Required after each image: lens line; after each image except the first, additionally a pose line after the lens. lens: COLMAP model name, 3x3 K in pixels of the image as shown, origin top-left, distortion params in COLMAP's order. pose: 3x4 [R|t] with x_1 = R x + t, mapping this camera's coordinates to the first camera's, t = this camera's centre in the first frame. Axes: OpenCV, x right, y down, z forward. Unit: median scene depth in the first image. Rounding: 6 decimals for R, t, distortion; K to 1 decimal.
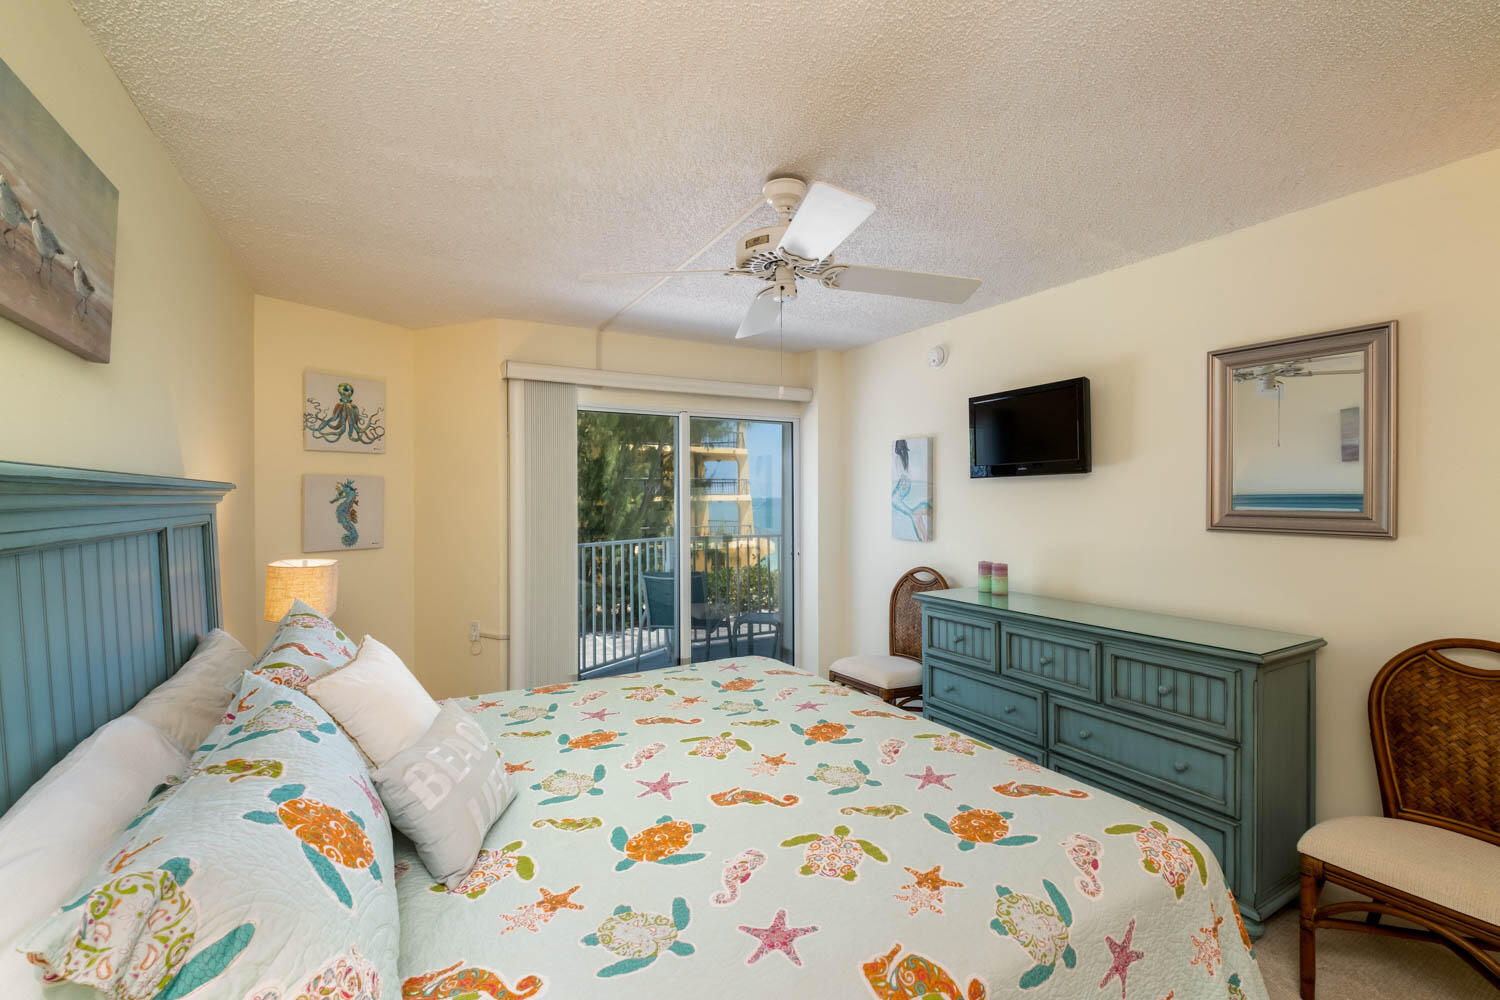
lens RADIAL K [[648.3, 0, 745.7], [0, 648.3, 501.9], [0, 0, 1]] dist [-0.002526, -0.001998]
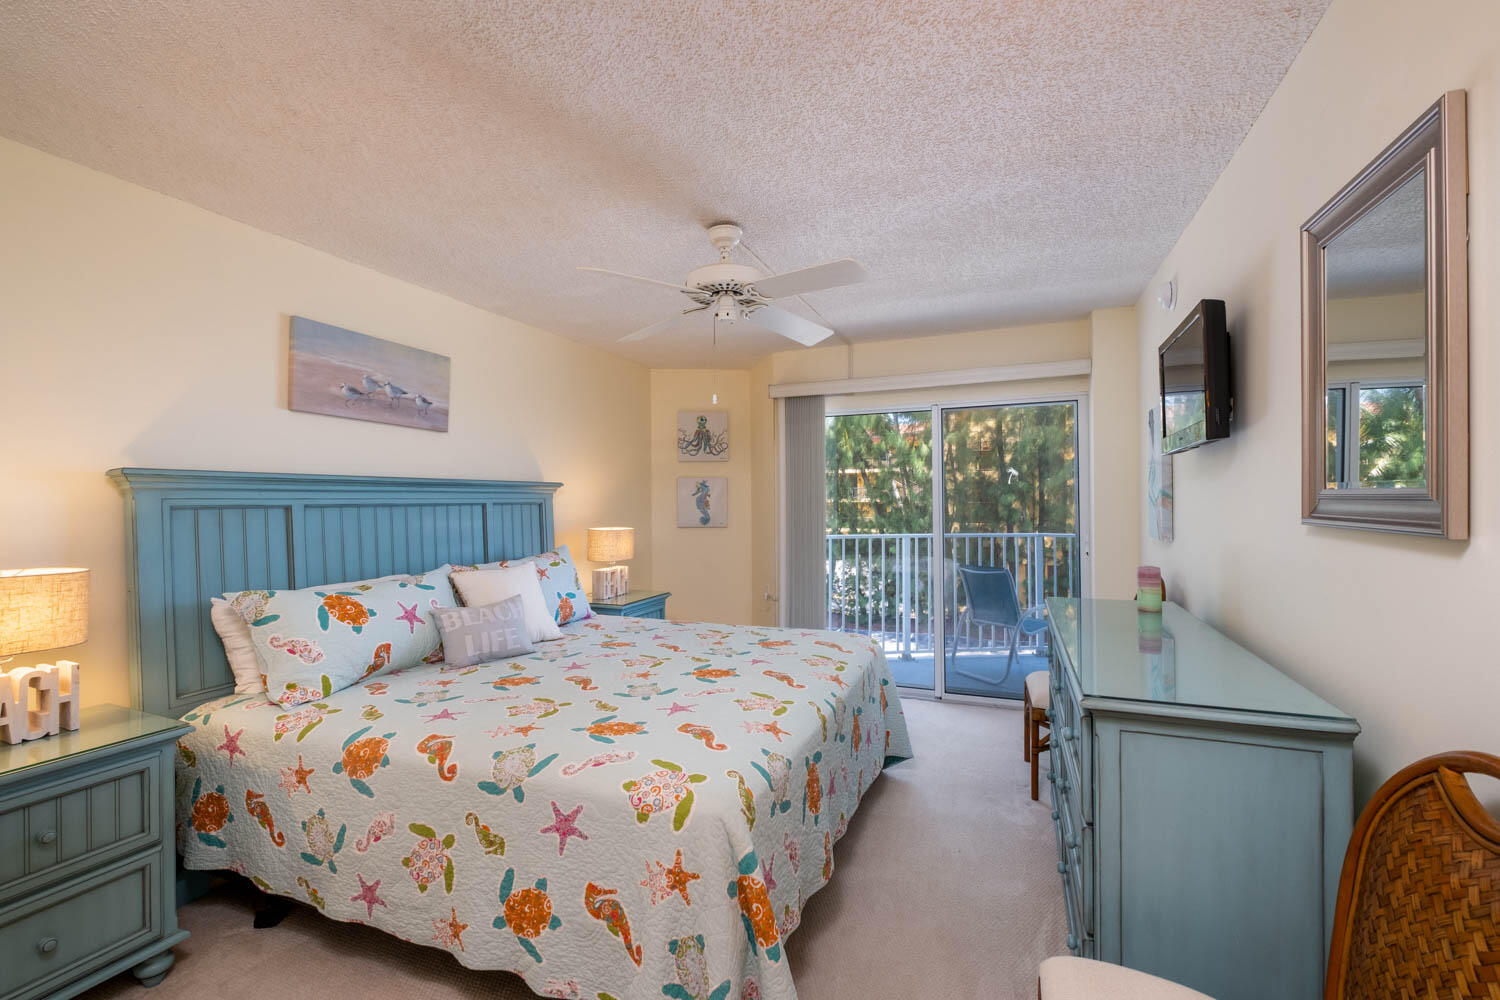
lens RADIAL K [[648.3, 0, 754.9], [0, 648.3, 507.6], [0, 0, 1]] dist [-0.002526, -0.001998]
pose [[0.620476, 0.006114, -0.784201, 1.377379], [0.000797, 0.999964, 0.008427, 0.036384], [0.784225, -0.005854, 0.620449, 0.363562]]
